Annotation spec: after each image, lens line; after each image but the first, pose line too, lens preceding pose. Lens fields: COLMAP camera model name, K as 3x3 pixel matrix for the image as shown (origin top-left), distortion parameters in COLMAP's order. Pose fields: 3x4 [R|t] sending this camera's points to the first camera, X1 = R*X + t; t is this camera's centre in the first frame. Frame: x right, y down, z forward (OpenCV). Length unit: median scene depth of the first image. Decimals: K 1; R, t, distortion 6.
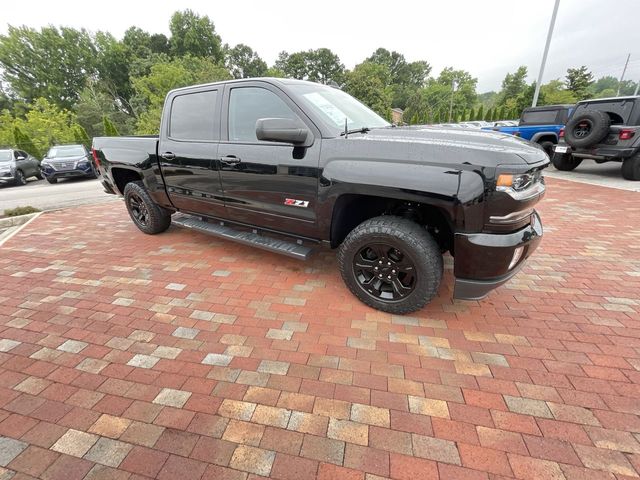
lens RADIAL K [[260.1, 0, 319.7], [0, 260.1, 240.4], [0, 0, 1]] dist [-0.002387, -0.000447]
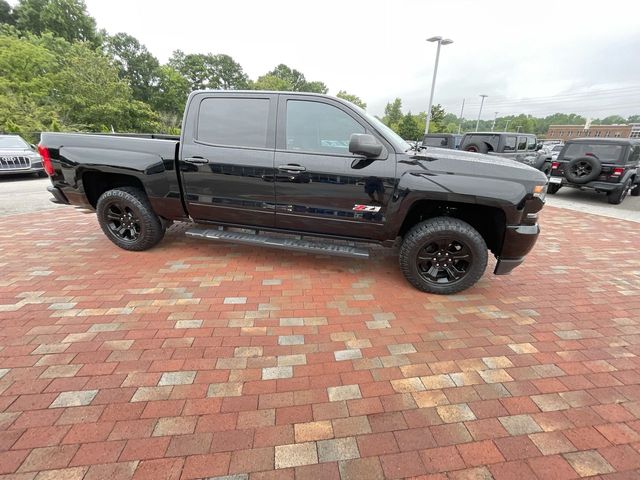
lens RADIAL K [[260.1, 0, 319.7], [0, 260.1, 240.4], [0, 0, 1]] dist [-0.002387, -0.000447]
pose [[0.939176, -0.059153, 0.338304, -0.031821], [0.071257, 0.997182, -0.023460, 0.000341], [-0.335963, 0.046139, 0.940744, 0.000622]]
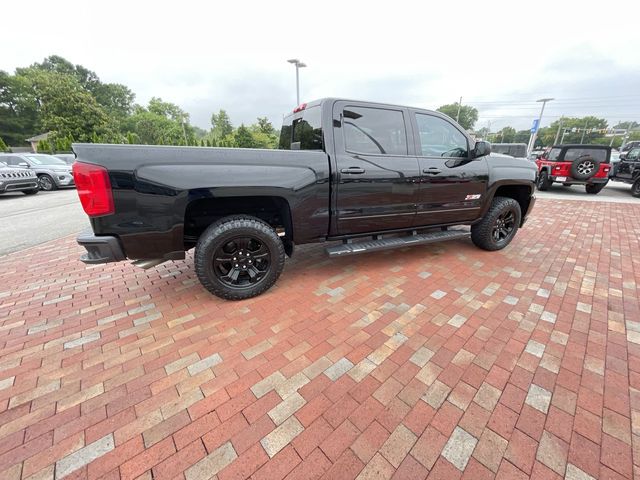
lens RADIAL K [[260.1, 0, 319.7], [0, 260.1, 240.4], [0, 0, 1]] dist [-0.002387, -0.000447]
pose [[0.572962, -0.221814, 0.788995, -0.087217], [0.299202, 0.952847, 0.050600, -0.011769], [-0.763015, 0.207077, 0.612313, 0.038381]]
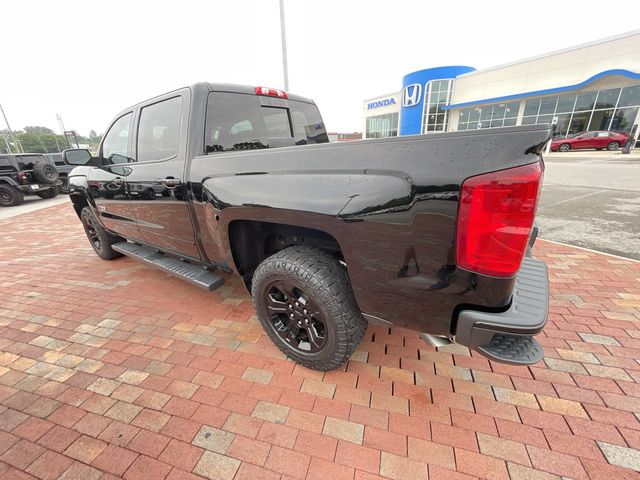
lens RADIAL K [[260.1, 0, 319.7], [0, 260.1, 240.4], [0, 0, 1]] dist [-0.002387, -0.000447]
pose [[-0.992869, 0.066867, 0.098696, -0.042539], [0.116672, 0.715098, 0.689219, -0.055323], [-0.024491, 0.695819, -0.717799, 0.131774]]
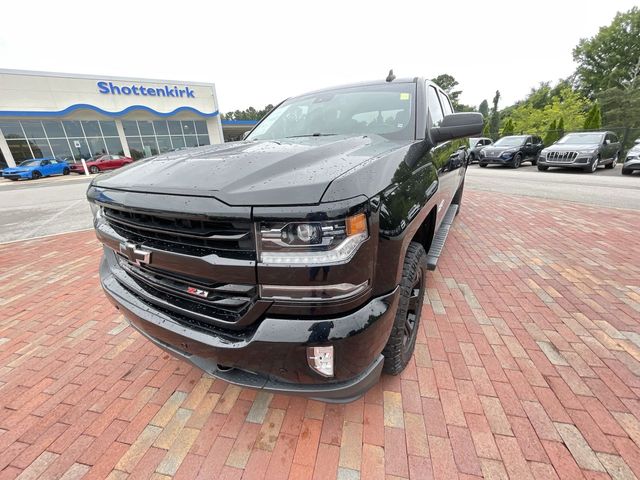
lens RADIAL K [[258.4, 0, 322.5], [0, 258.4, 240.1], [0, 0, 1]] dist [-0.001592, -0.000190]
pose [[0.011853, 0.395254, -0.918495, 0.059887], [-0.356110, 0.860002, 0.365488, -0.026394], [0.934369, 0.322753, 0.150947, 0.057084]]
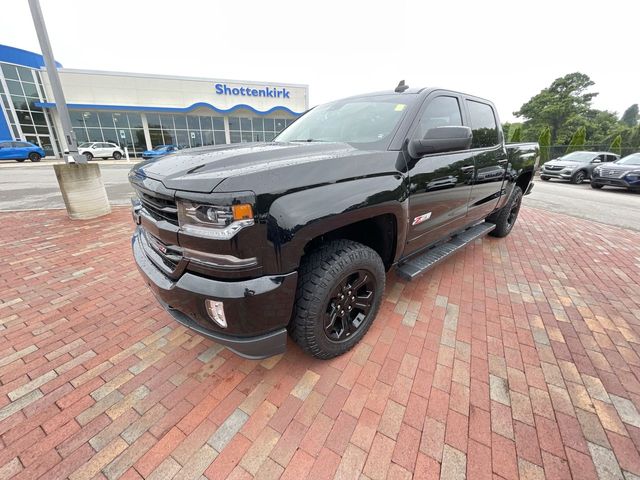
lens RADIAL K [[259.3, 0, 321.7], [0, 259.3, 241.2], [0, 0, 1]] dist [-0.000923, -0.000252]
pose [[-0.299890, 0.371426, -0.878697, 0.062558], [-0.376258, 0.800370, 0.466731, -0.033381], [0.876639, 0.470585, -0.100271, 0.071900]]
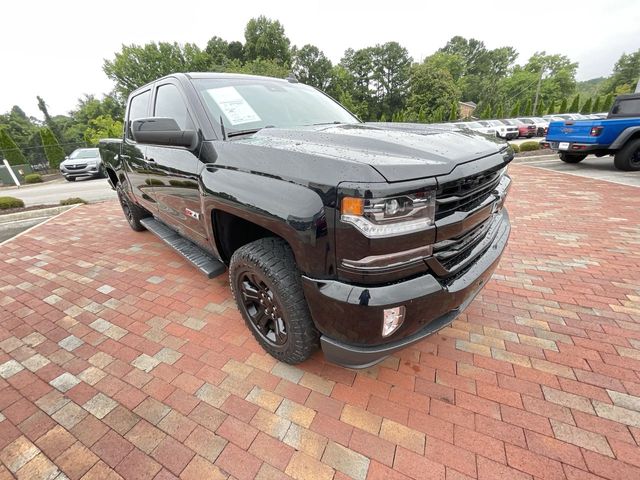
lens RADIAL K [[260.1, 0, 319.7], [0, 260.1, 240.4], [0, 0, 1]] dist [-0.002387, -0.000447]
pose [[0.974198, 0.075543, -0.212679, 0.024679], [-0.074052, 0.997142, 0.014978, -0.004744], [0.213202, 0.001158, 0.977007, 0.011148]]
